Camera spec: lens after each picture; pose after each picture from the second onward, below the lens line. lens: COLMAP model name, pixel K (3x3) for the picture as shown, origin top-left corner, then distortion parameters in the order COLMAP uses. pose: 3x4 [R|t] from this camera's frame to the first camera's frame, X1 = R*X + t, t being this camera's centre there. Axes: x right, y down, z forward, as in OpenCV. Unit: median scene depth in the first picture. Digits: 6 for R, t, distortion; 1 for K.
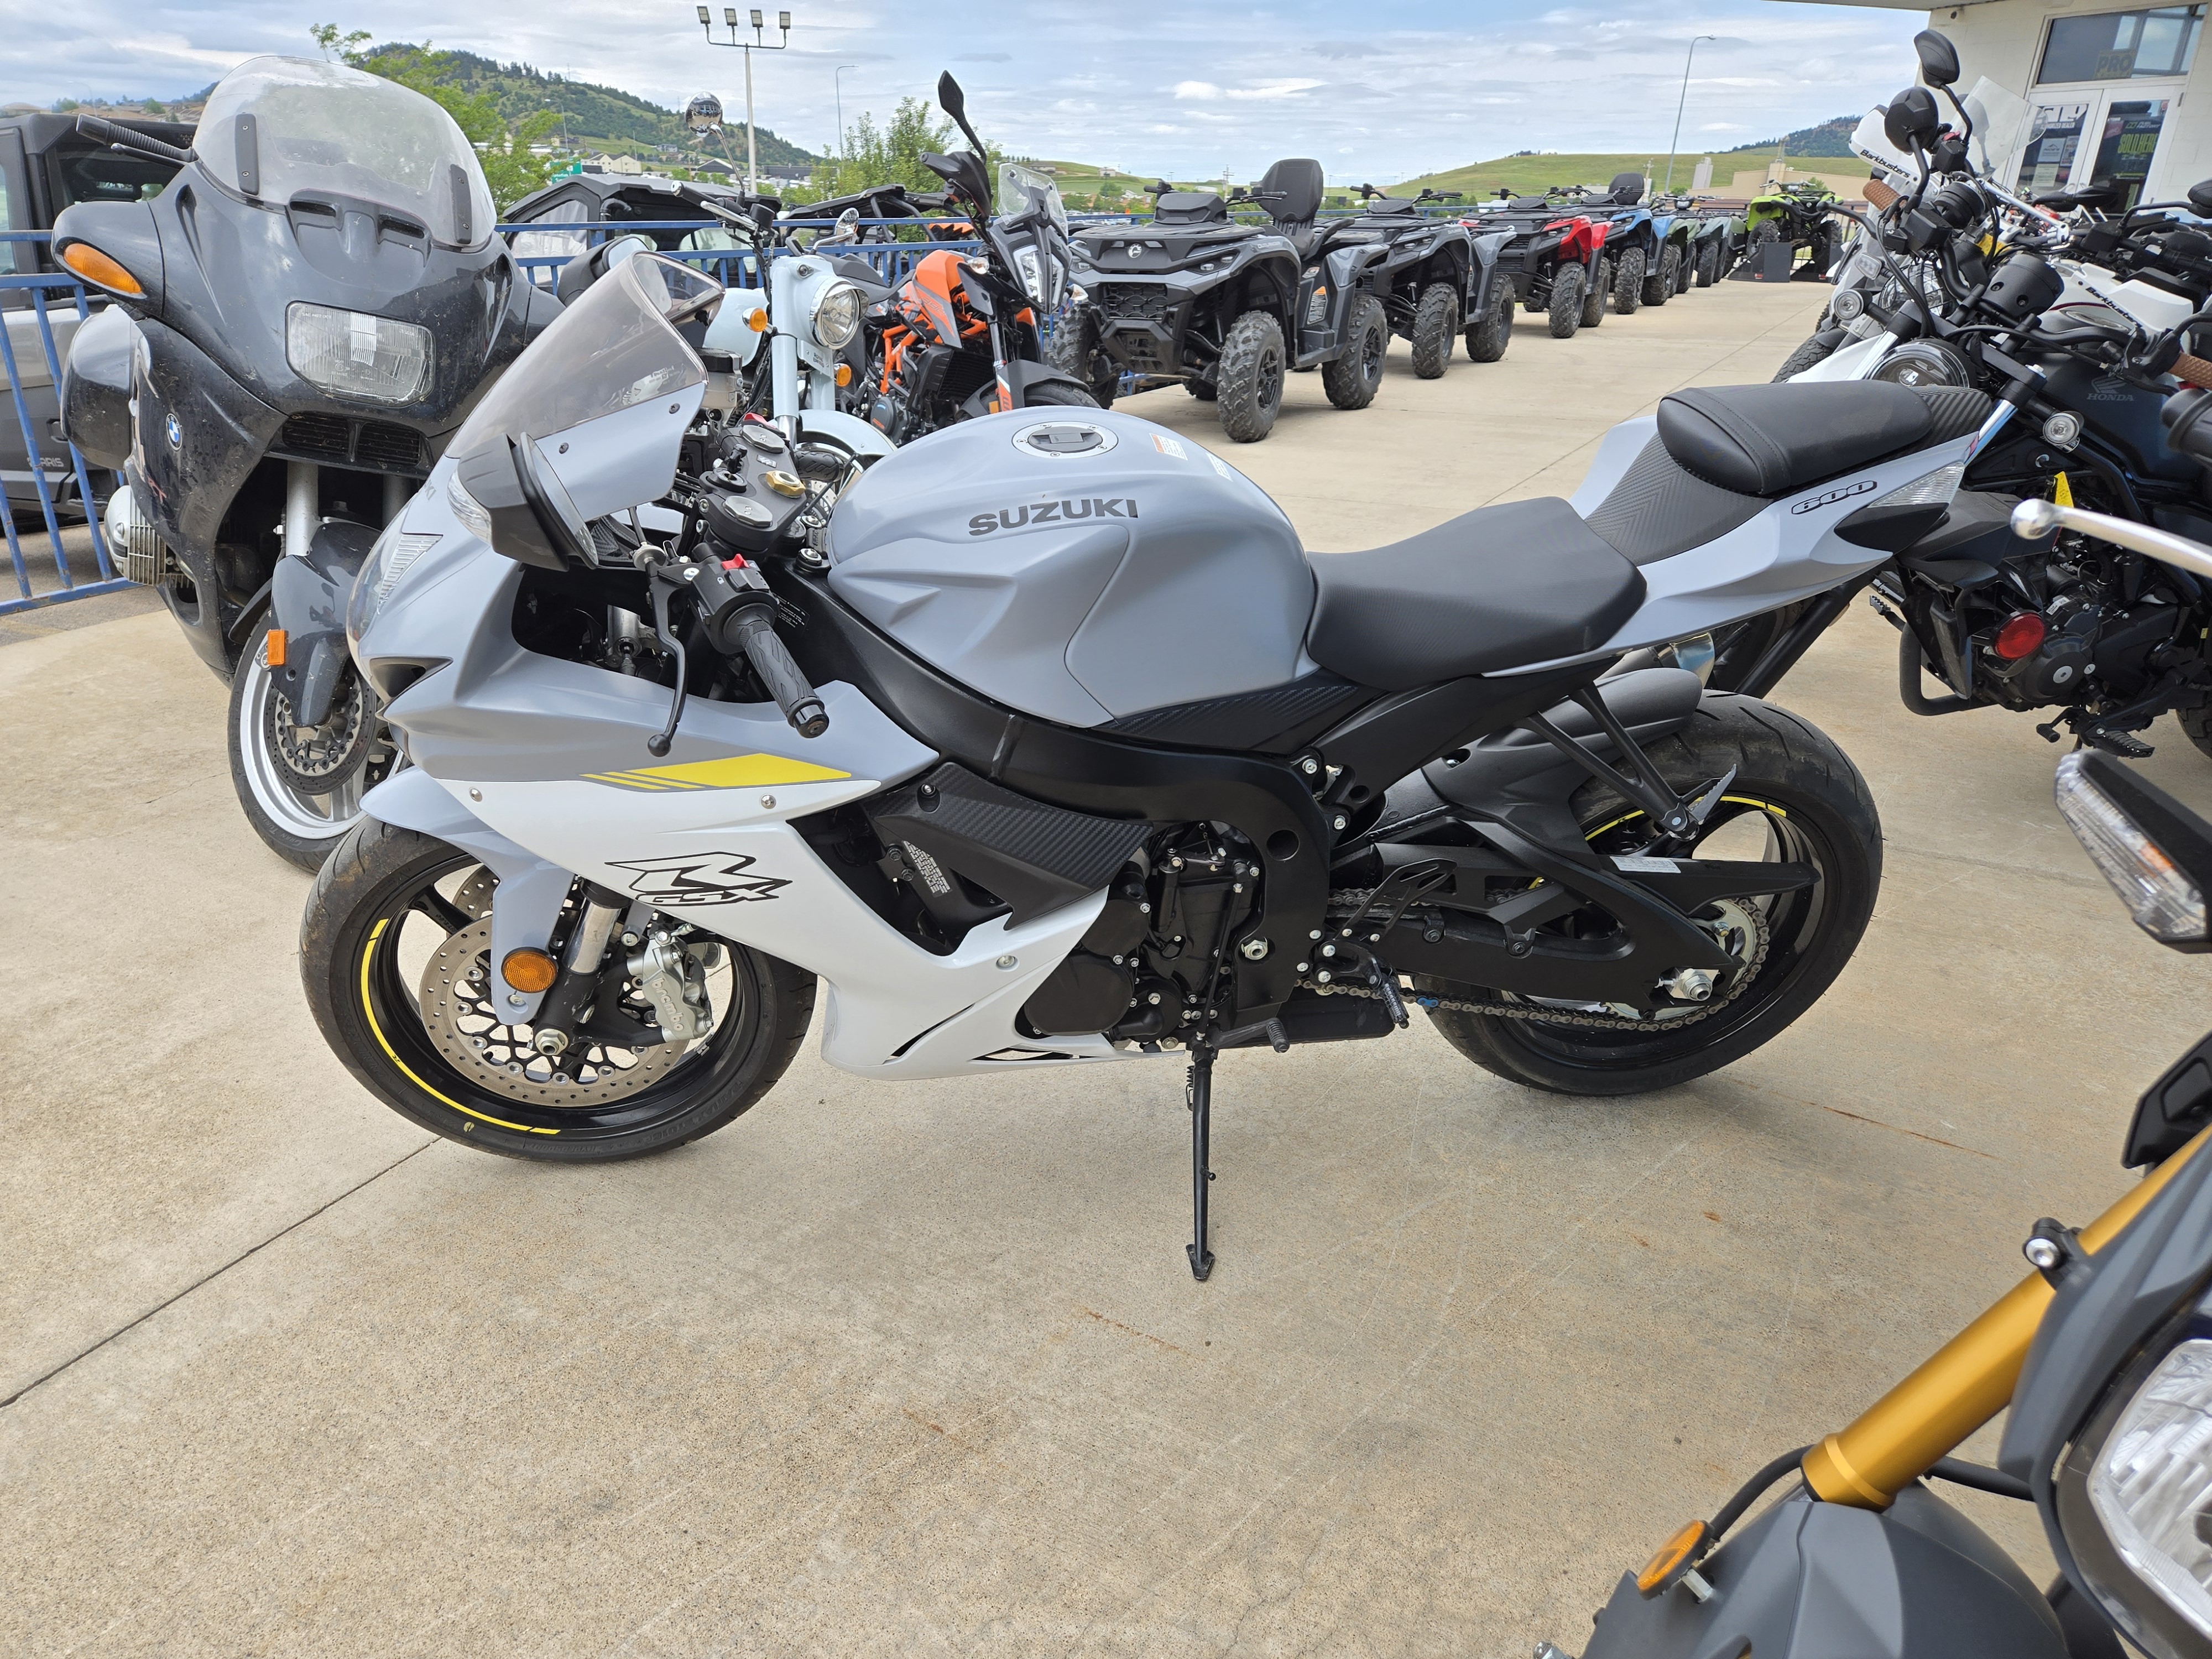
lens RADIAL K [[1471.6, 0, 1070.0], [0, 1471.6, 837.6], [0, 0, 1]] dist [0.070751, -0.064338]
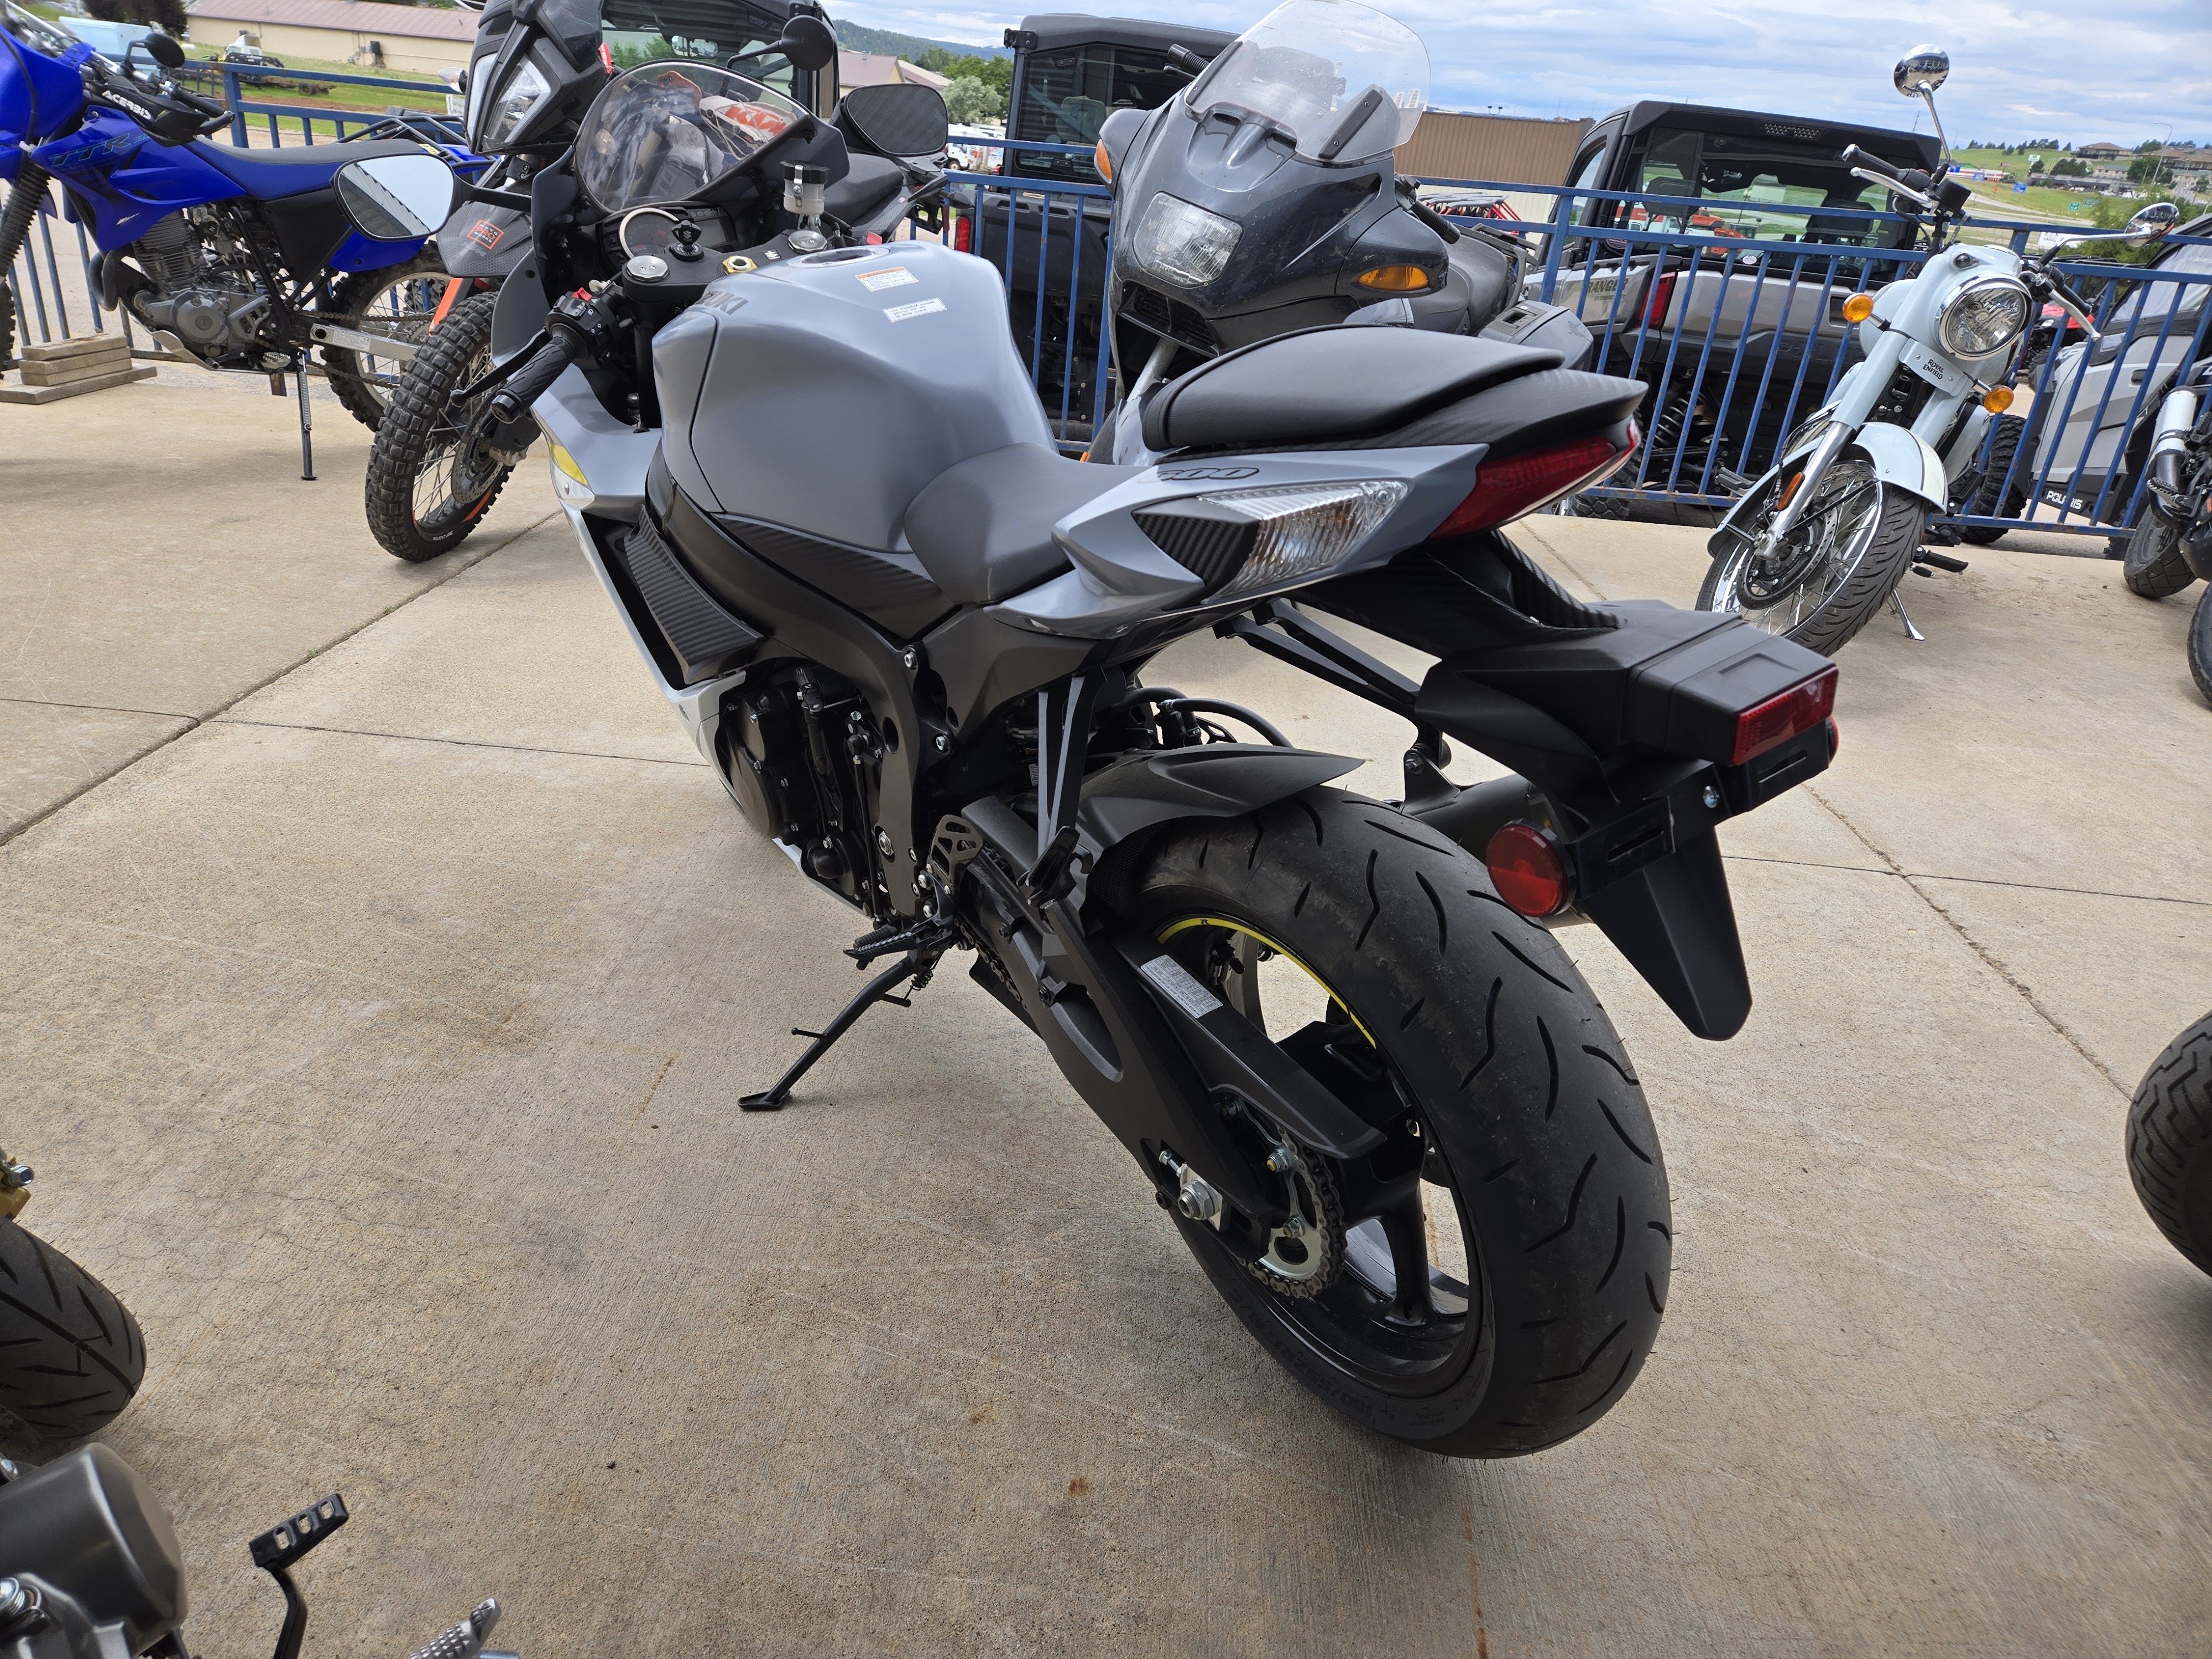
lens RADIAL K [[1471.7, 0, 1094.2], [0, 1471.7, 837.1], [0, 0, 1]] dist [0.062213, -0.050083]
pose [[0.449666, 0.407754, -0.794693, 0.976540], [-0.423510, 0.880679, 0.212235, -0.192019], [0.786409, 0.241125, 0.568699, 0.596356]]
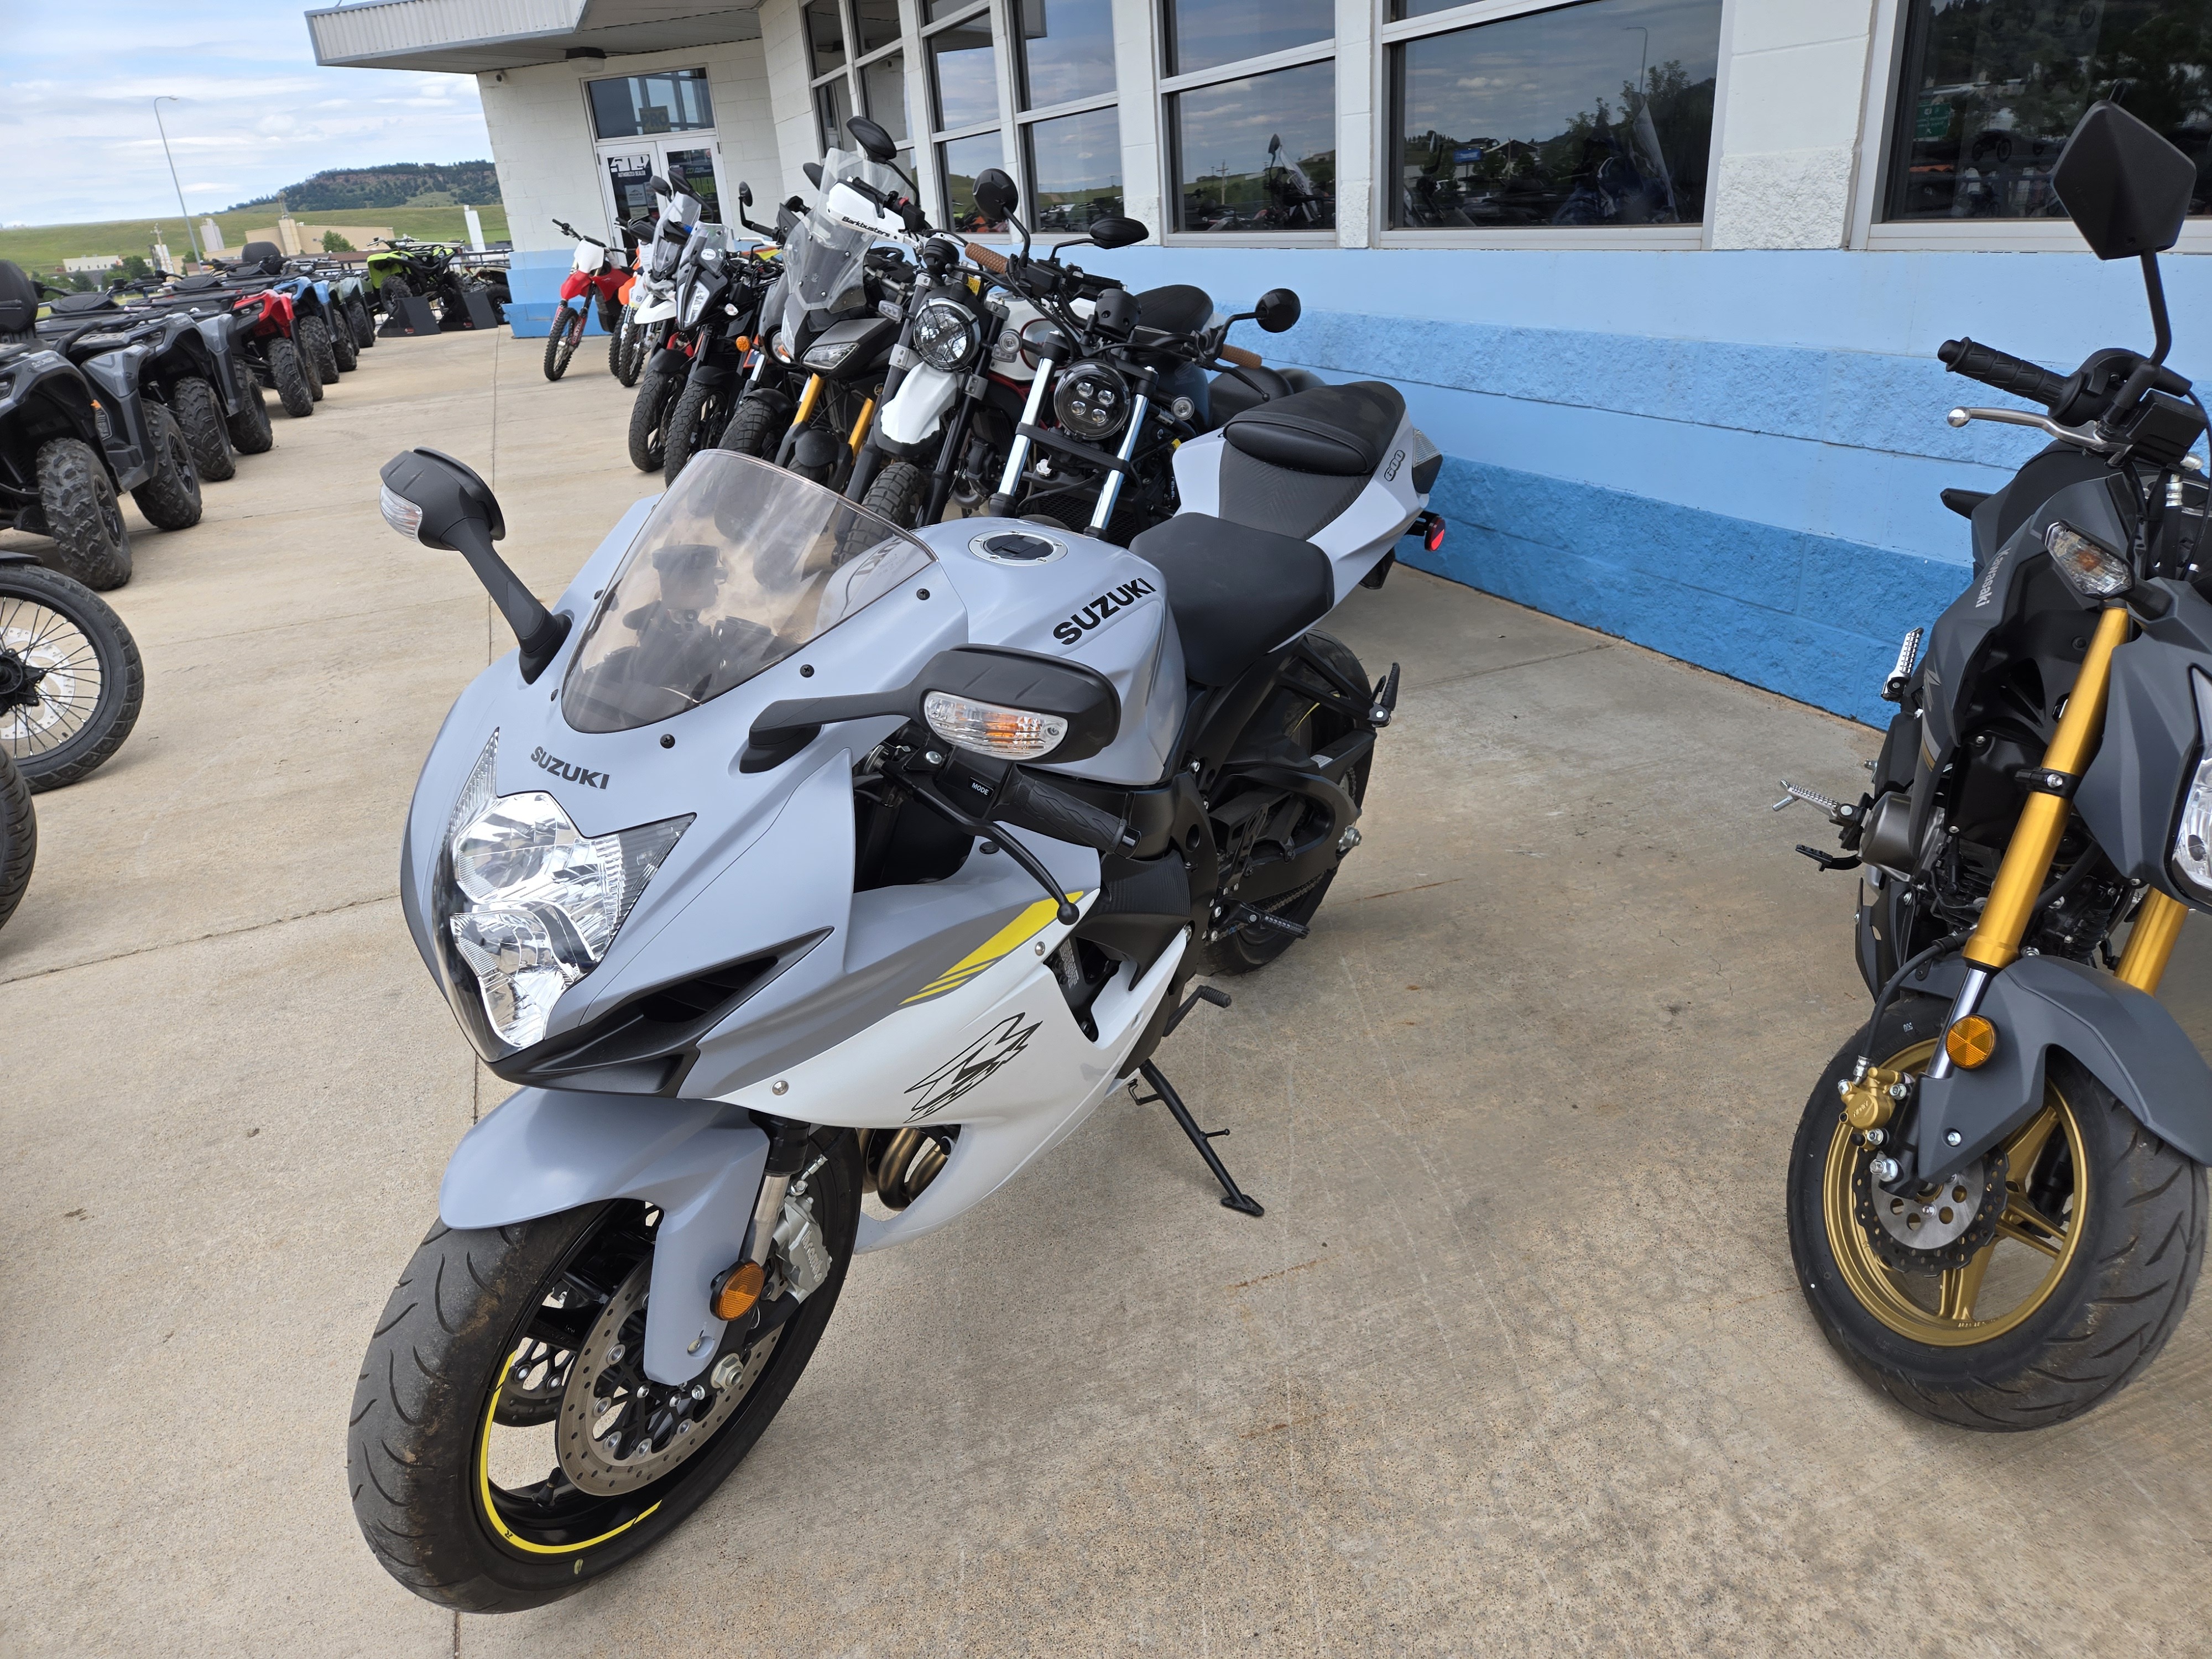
lens RADIAL K [[1475.4, 0, 1088.1], [0, 1475.4, 830.7], [0, 0, 1]] dist [0.071258, -0.066778]
pose [[0.648116, -0.354773, 0.673856, -0.707082], [0.377660, 0.918118, 0.120138, -0.174912], [-0.661300, 0.176625, 0.729031, 0.201408]]
